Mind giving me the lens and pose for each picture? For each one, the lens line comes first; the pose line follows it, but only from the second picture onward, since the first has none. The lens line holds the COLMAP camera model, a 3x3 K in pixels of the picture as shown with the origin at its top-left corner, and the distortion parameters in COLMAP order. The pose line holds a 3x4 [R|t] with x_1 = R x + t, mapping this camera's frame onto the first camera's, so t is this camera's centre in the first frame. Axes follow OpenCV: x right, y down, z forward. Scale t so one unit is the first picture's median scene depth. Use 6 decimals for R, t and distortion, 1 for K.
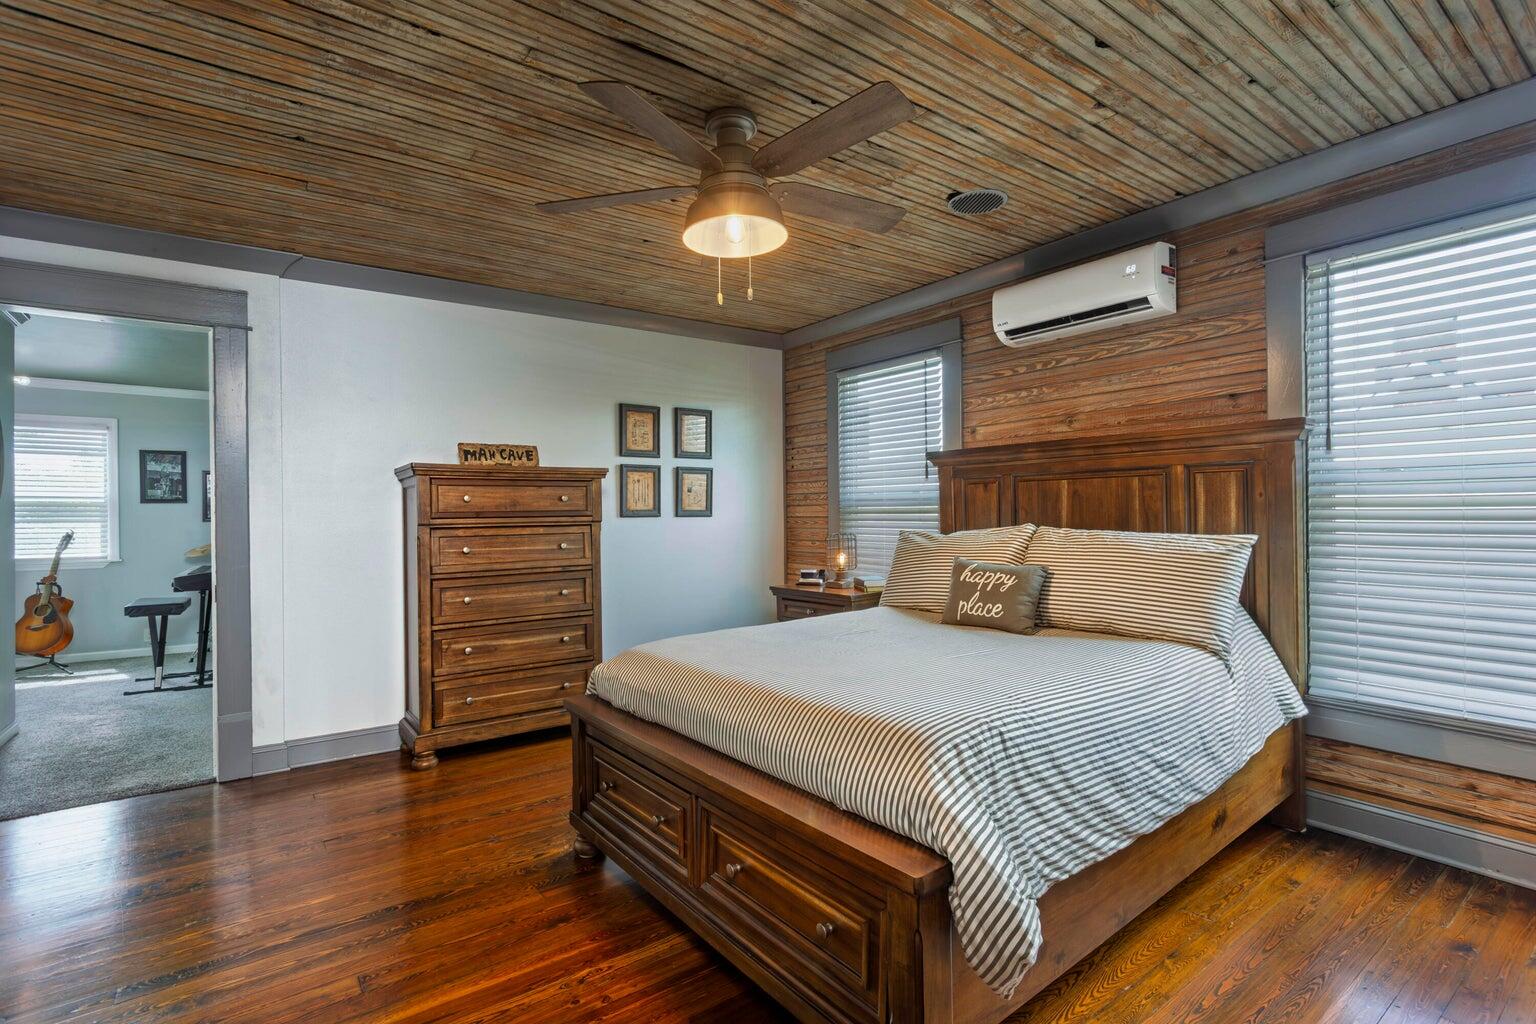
lens RADIAL K [[721.7, 0, 766.2], [0, 721.7, 512.6], [0, 0, 1]] dist [0.003092, 0.002556]
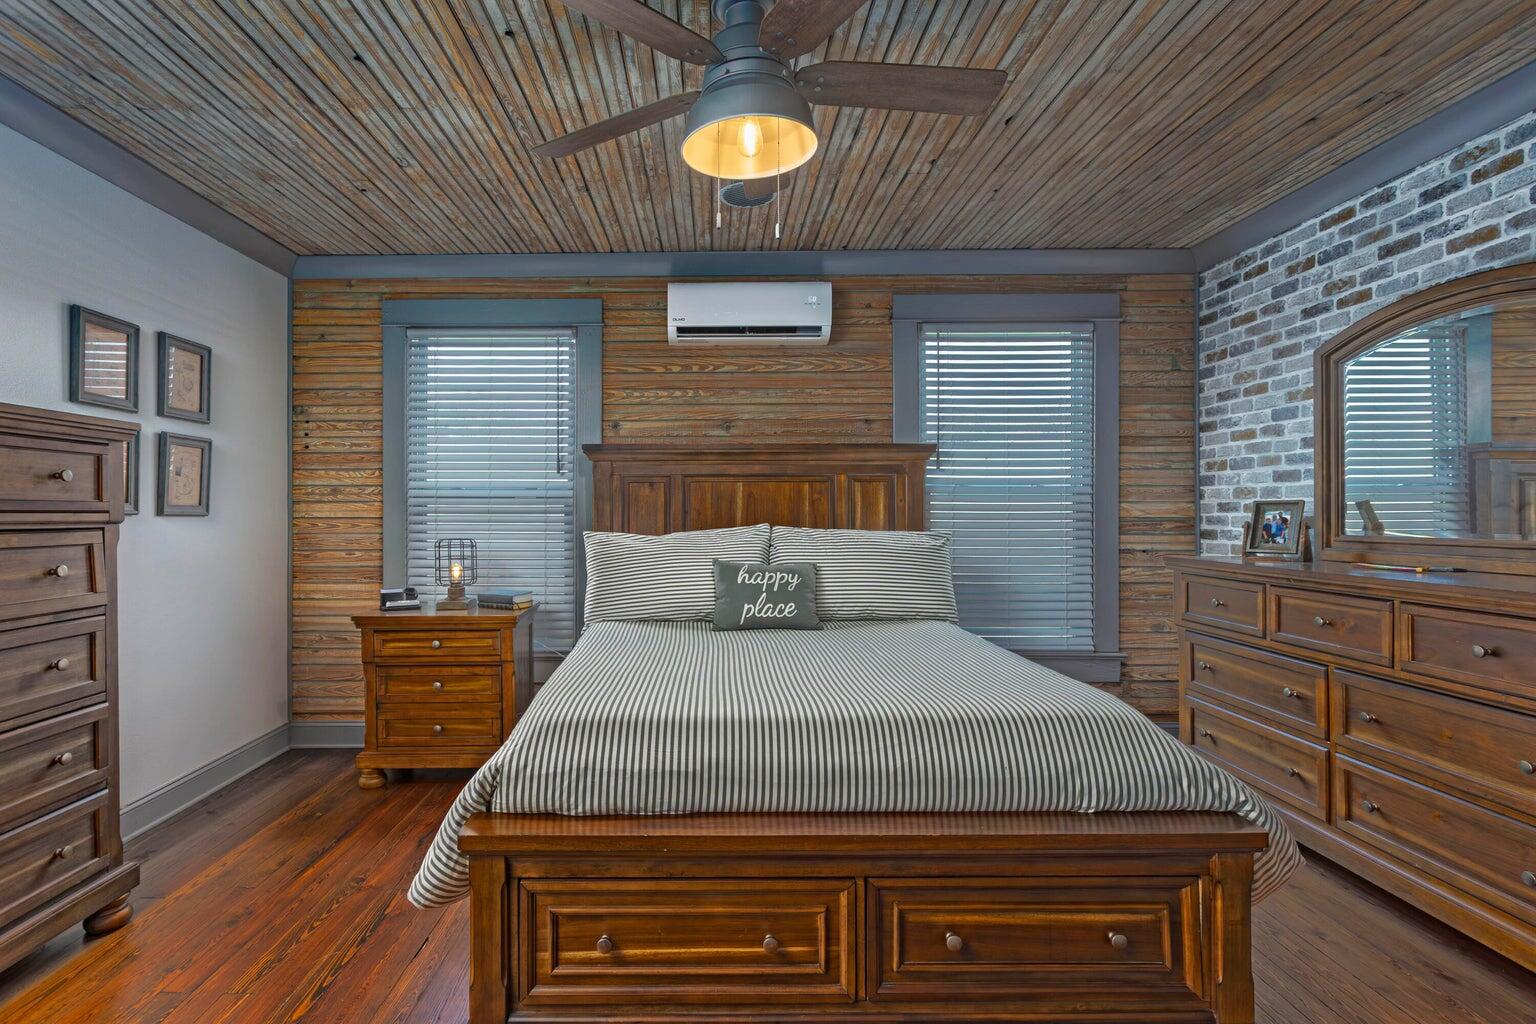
lens RADIAL K [[757.2, 0, 697.8], [0, 757.2, 513.1], [0, 0, 1]] dist [-0.002478, 0.003488]
pose [[0.605483, 0.011048, 0.795782, -0.475847], [-0.004836, 0.999936, -0.010203, 0.010342], [-0.795844, 0.002330, 0.605498, 0.370781]]
